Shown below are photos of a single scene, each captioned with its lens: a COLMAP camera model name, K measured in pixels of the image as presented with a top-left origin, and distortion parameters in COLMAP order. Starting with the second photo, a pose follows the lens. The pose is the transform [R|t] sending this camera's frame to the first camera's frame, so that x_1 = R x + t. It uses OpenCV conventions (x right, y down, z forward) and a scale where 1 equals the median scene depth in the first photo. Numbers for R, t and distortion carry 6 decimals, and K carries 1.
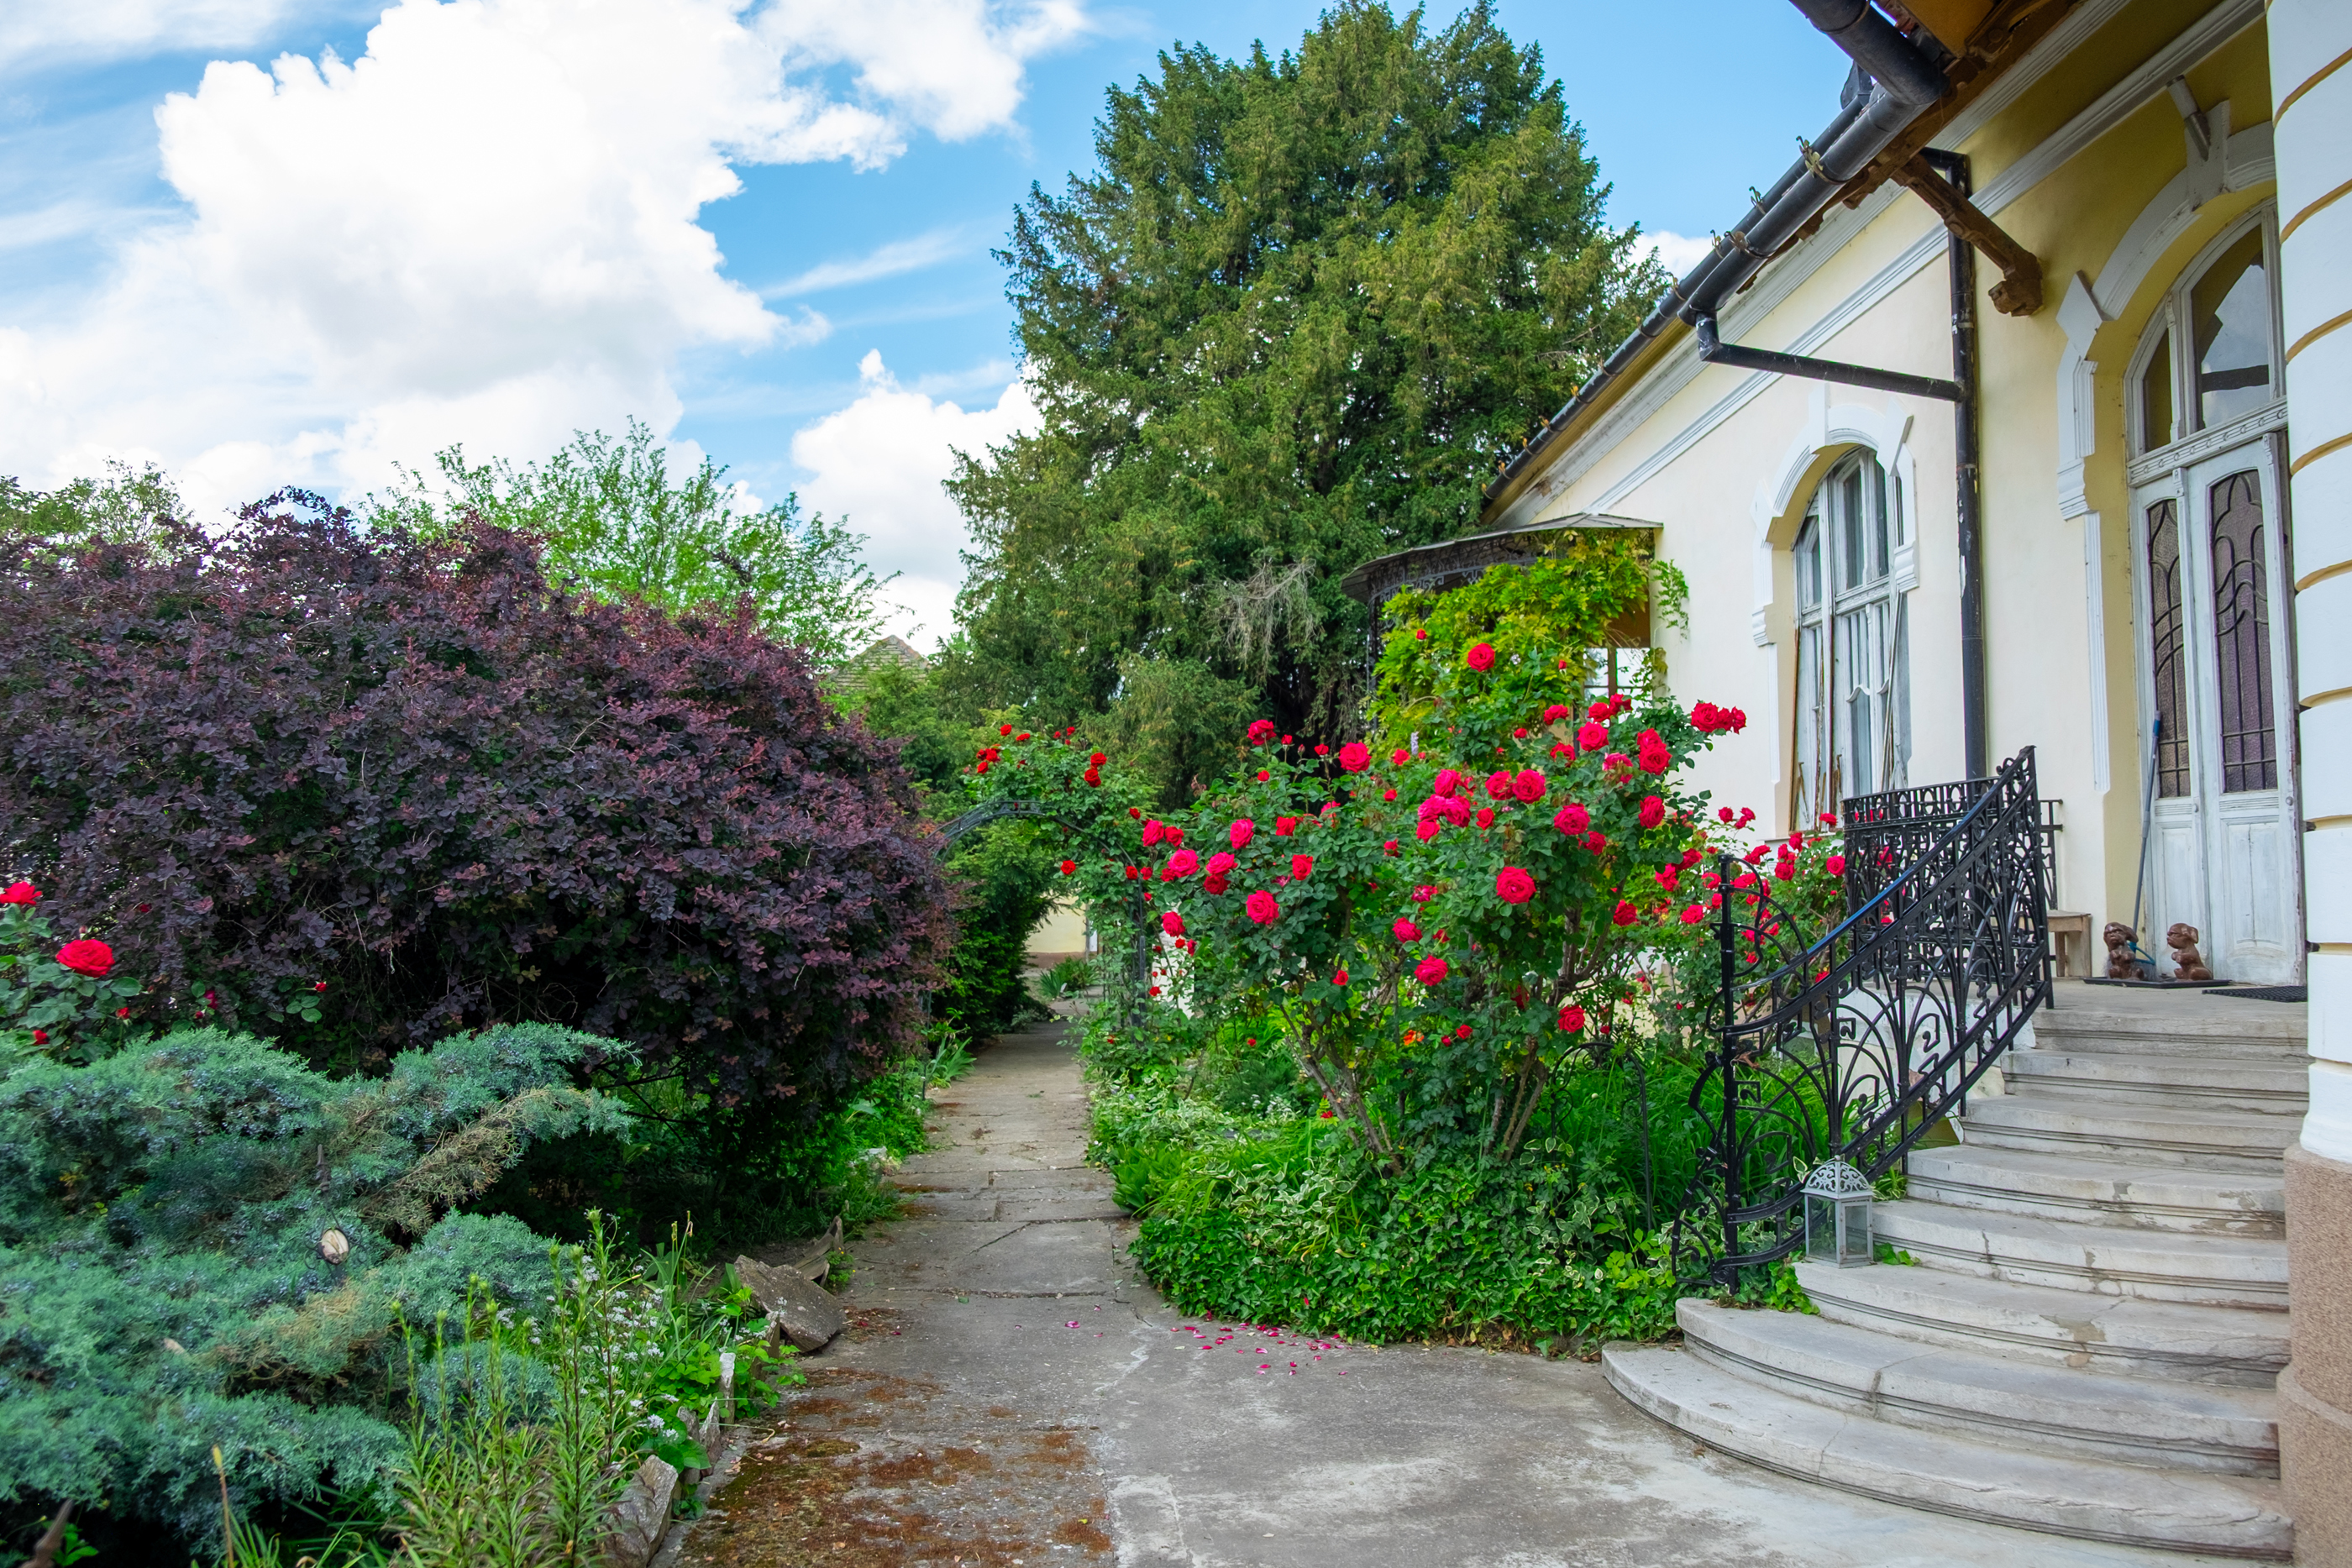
lens RADIAL K [[1810.8, 0, 1182.2], [0, 1810.8, 781.0], [0, 0, 1]] dist [-0.037839, 0.024898]
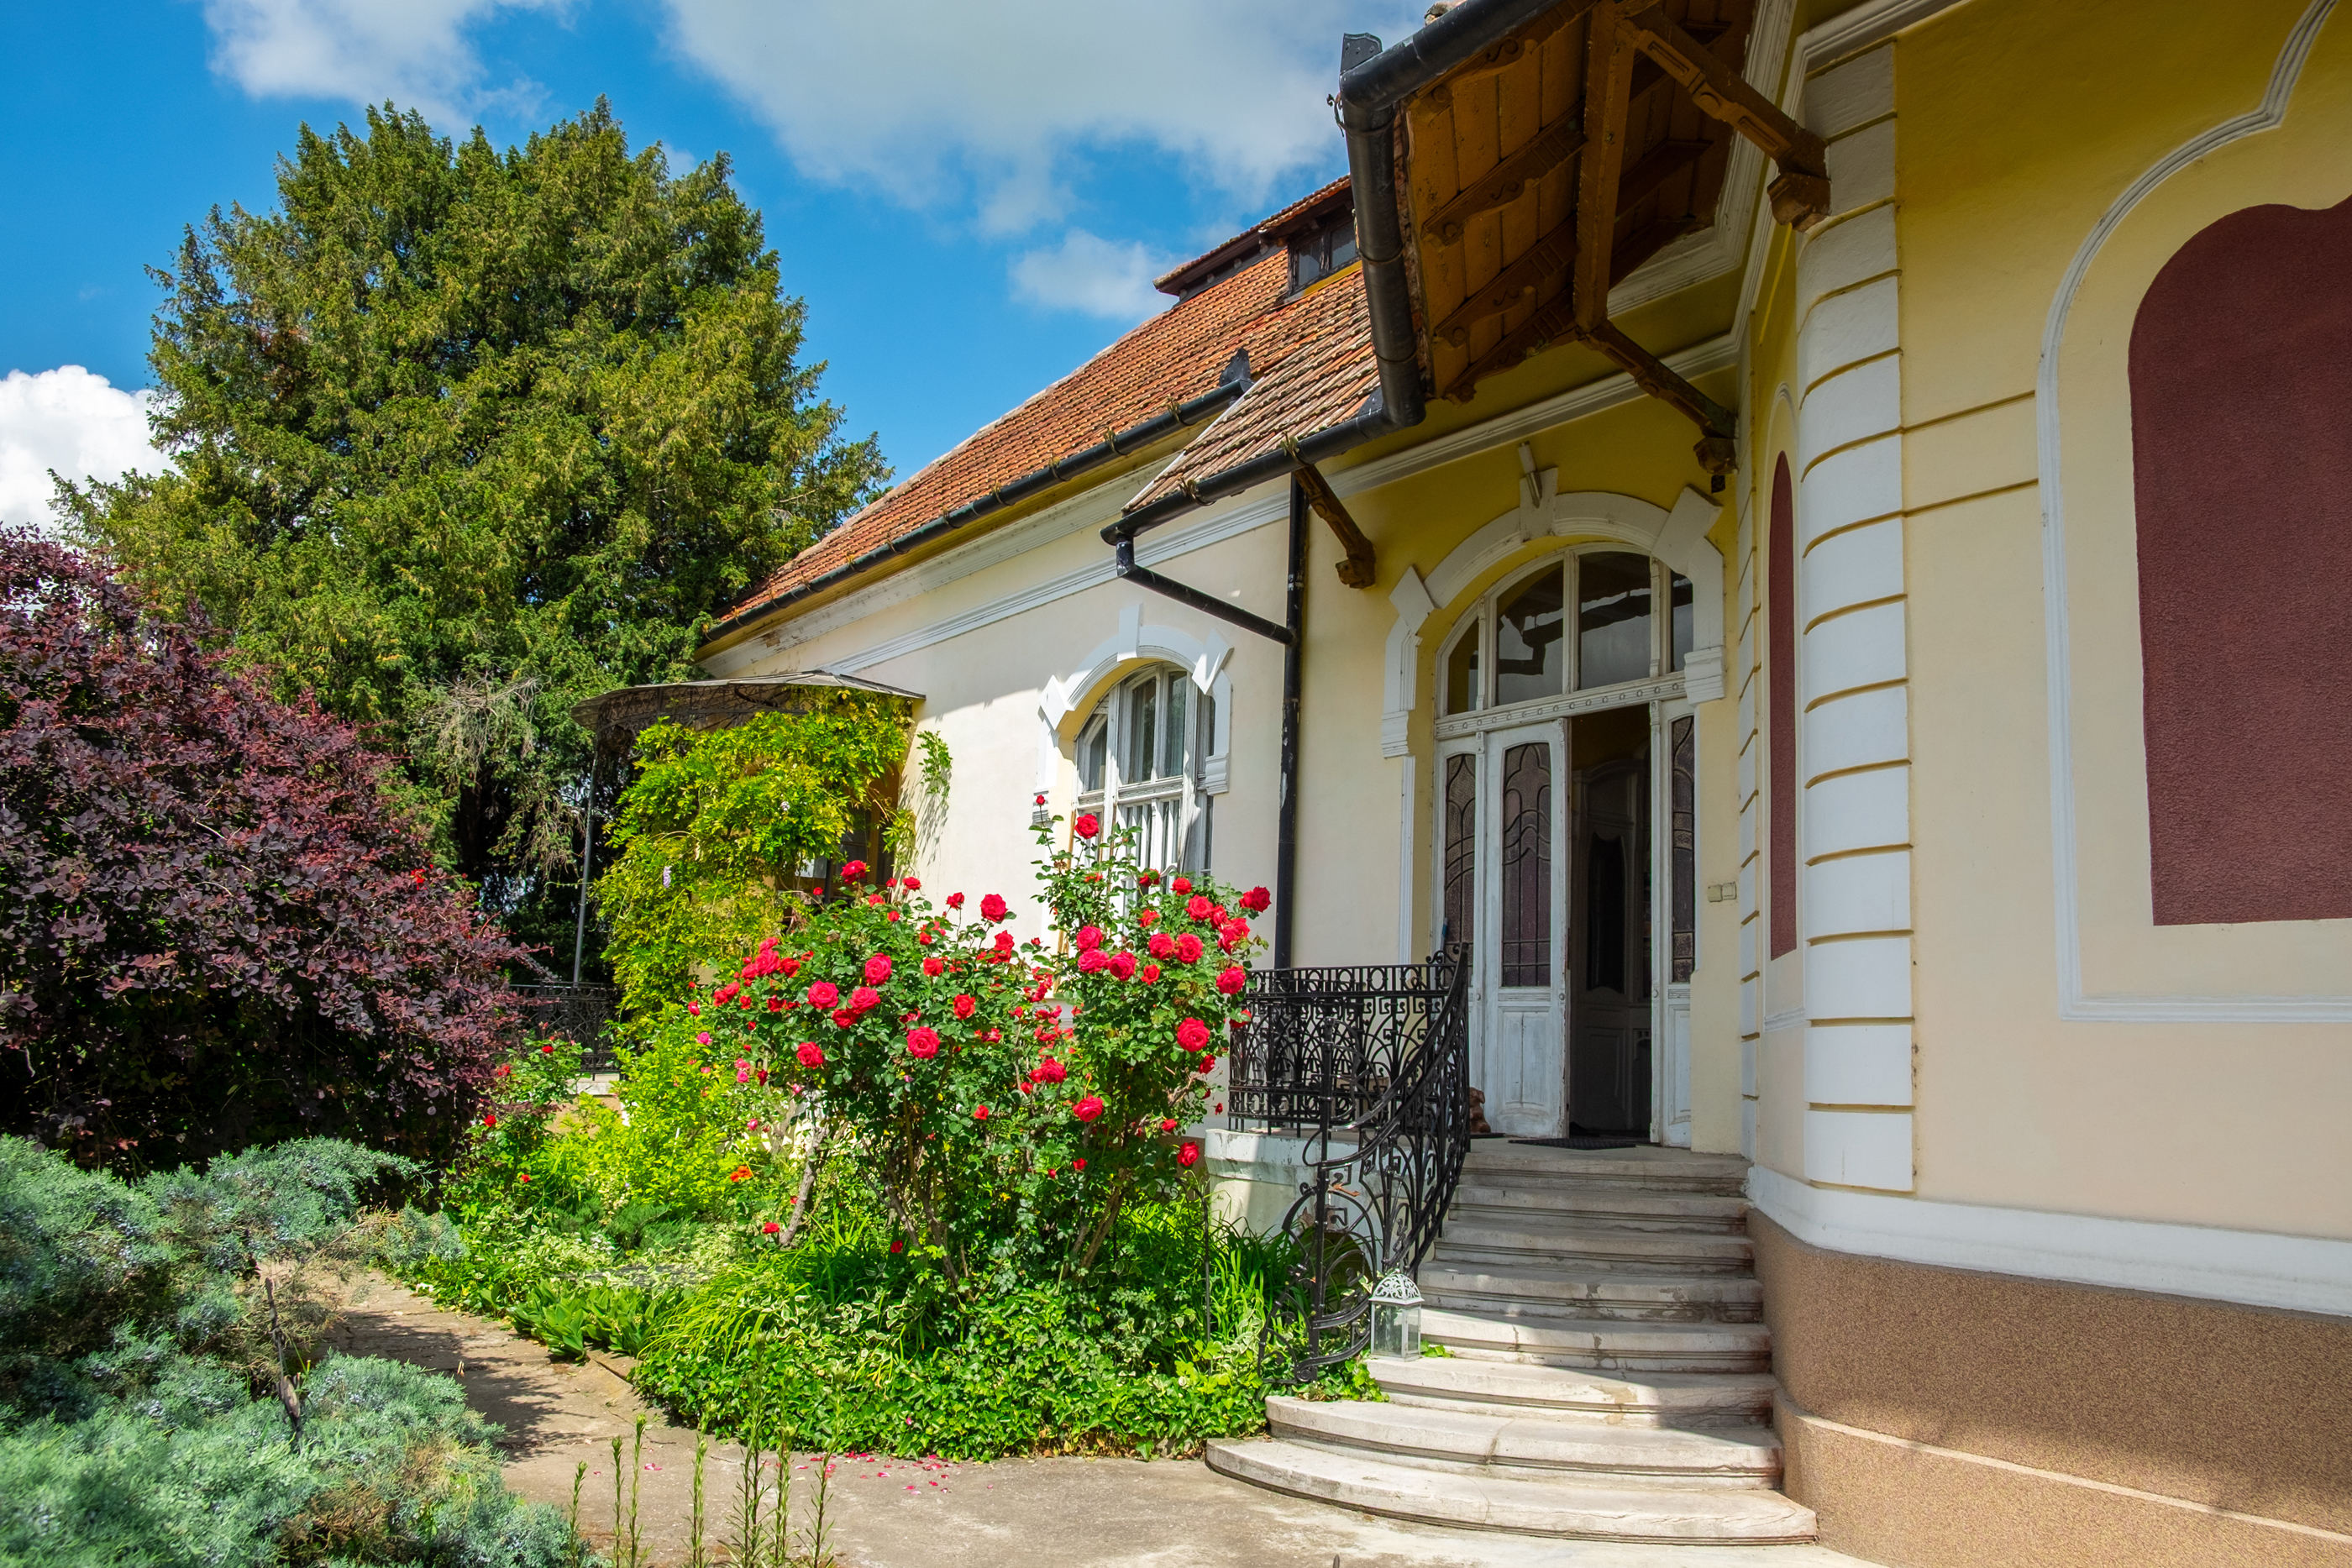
lens RADIAL K [[1810.8, 0, 1176.1], [0, 1810.8, 777.9], [0, 0, 1]] dist [-0.037839, 0.024898]
pose [[0.843385, 0.121857, 0.523309, -0.303014], [-0.079119, 0.991492, -0.103365, 0.010372], [-0.531452, 0.045773, 0.845851, 0.016668]]
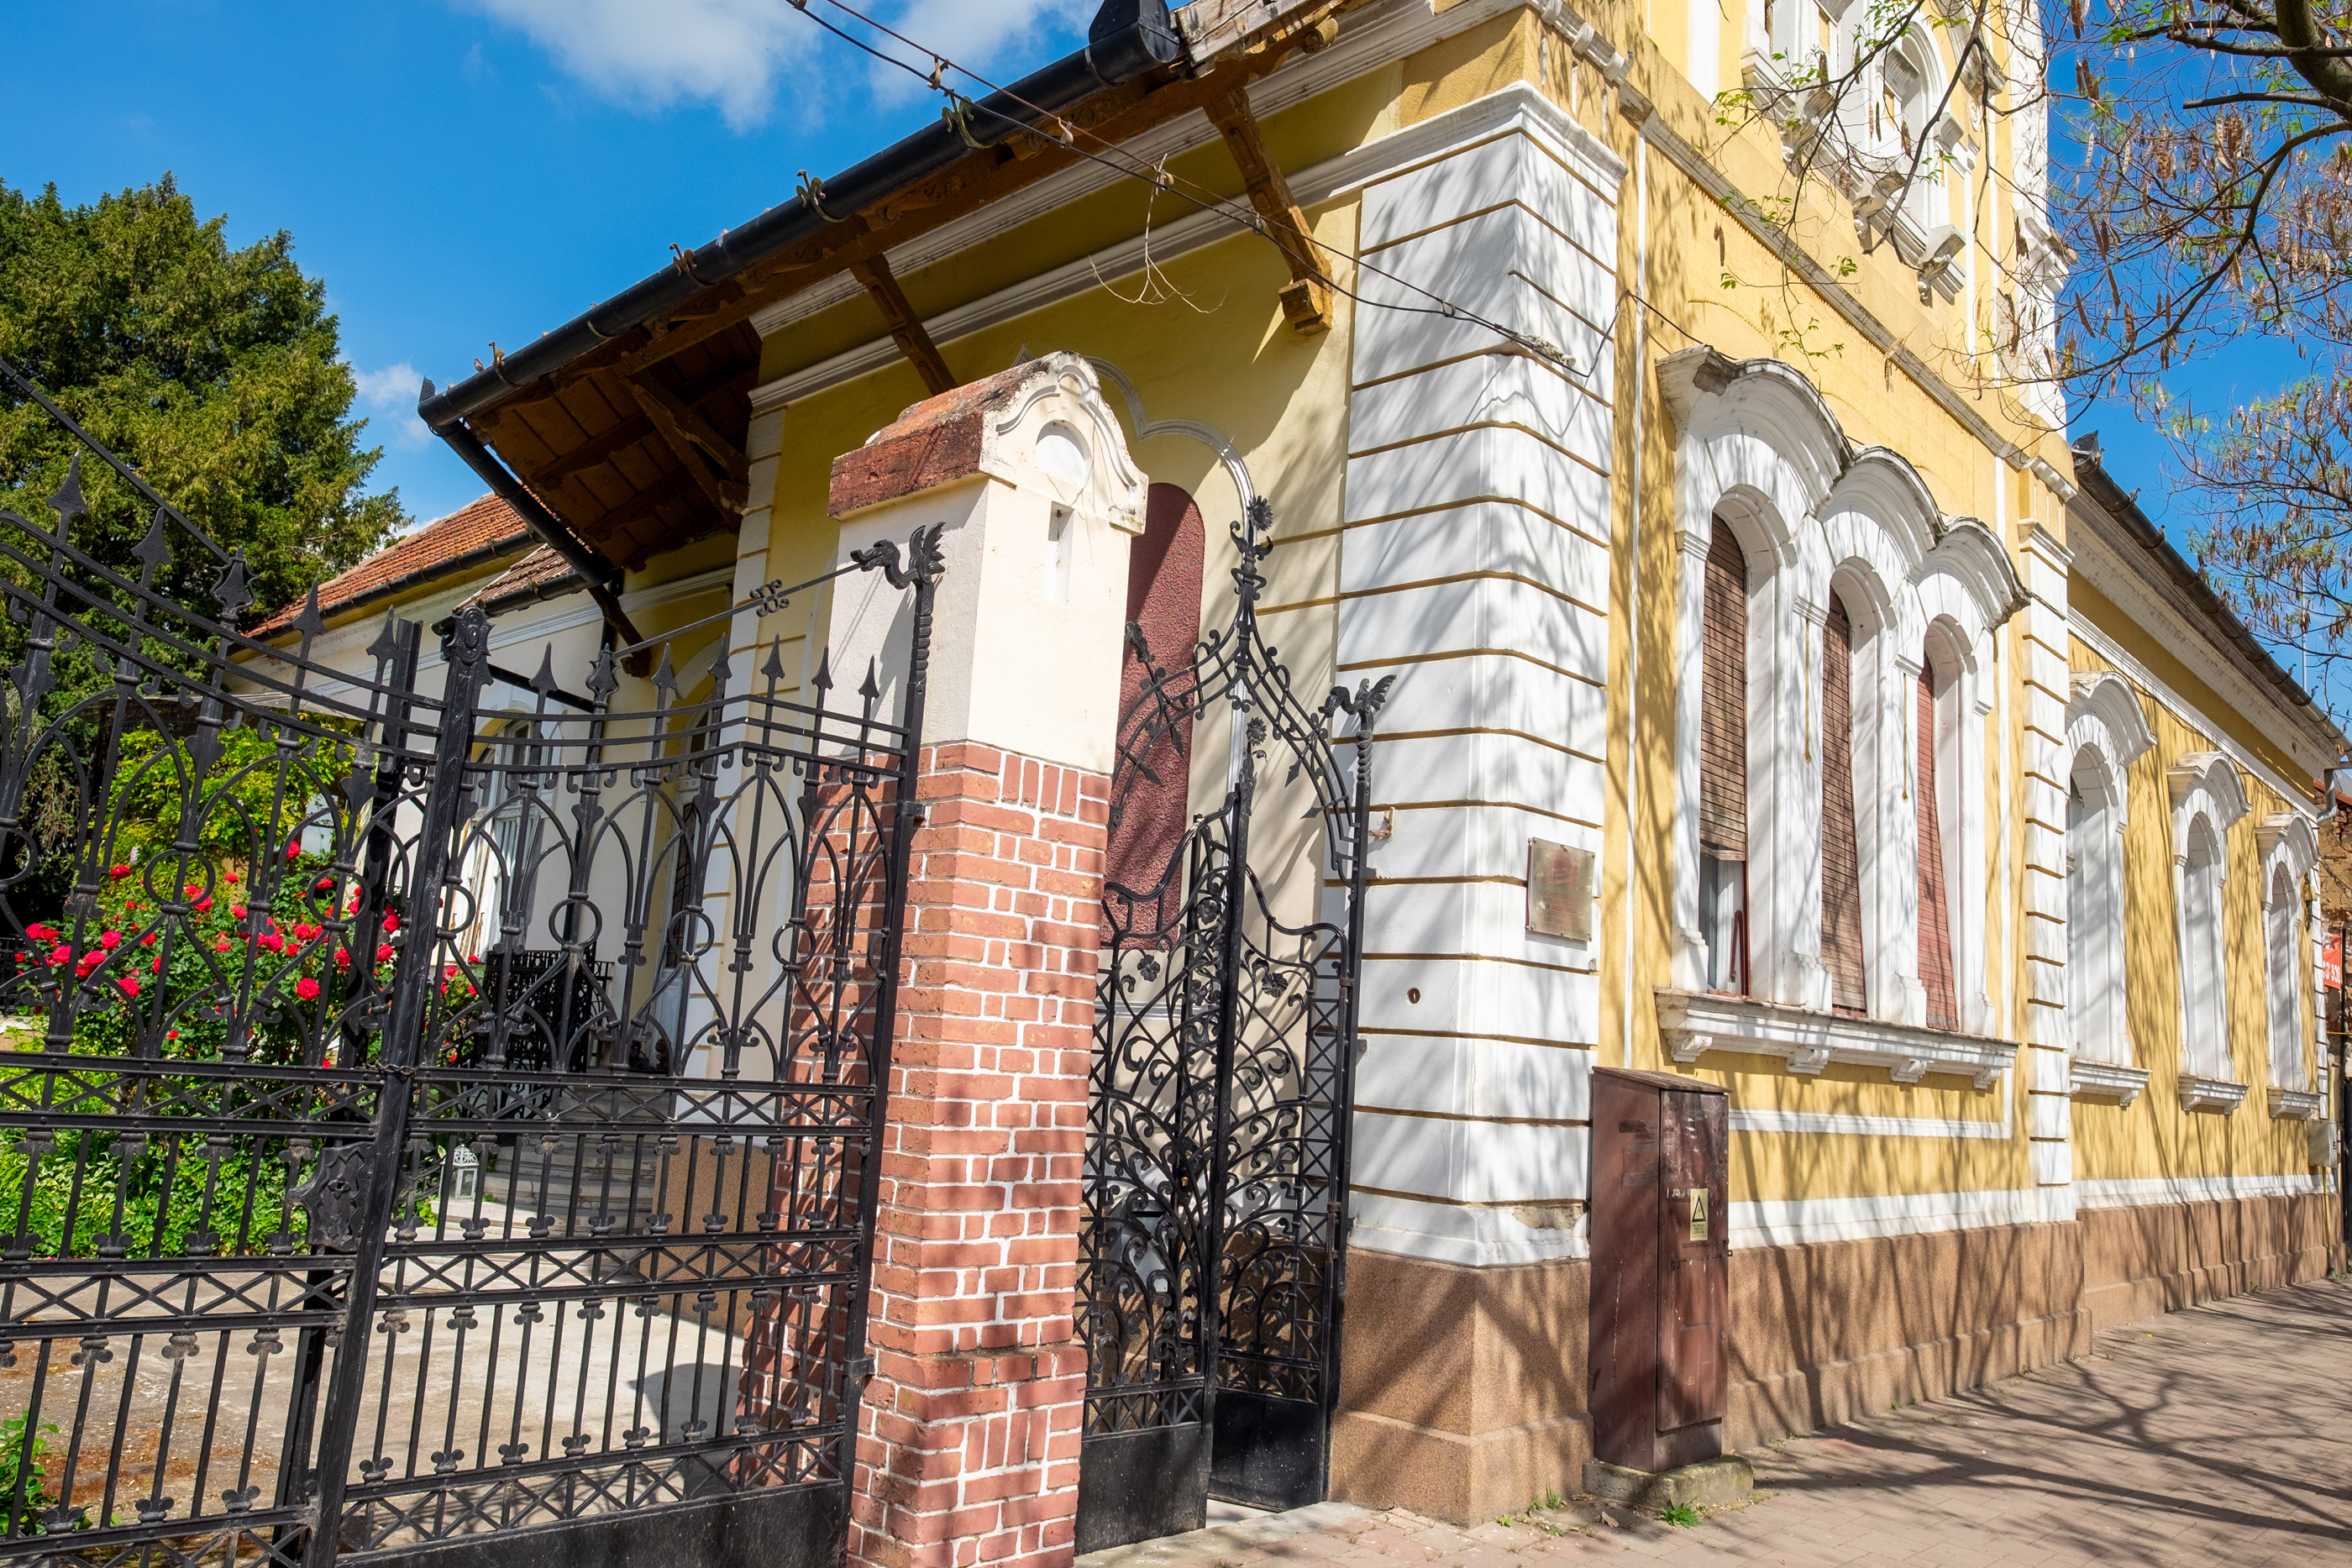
lens RADIAL K [[1649.5, 0, 1165.6], [0, 1649.5, 776.4], [0, 0, 1]] dist [-0.013154, 0.000234]
pose [[0.720240, 0.168285, 0.673004, -0.232950], [-0.115488, 0.985679, -0.122877, -0.033931], [-0.684045, 0.010777, 0.729361, -0.542404]]
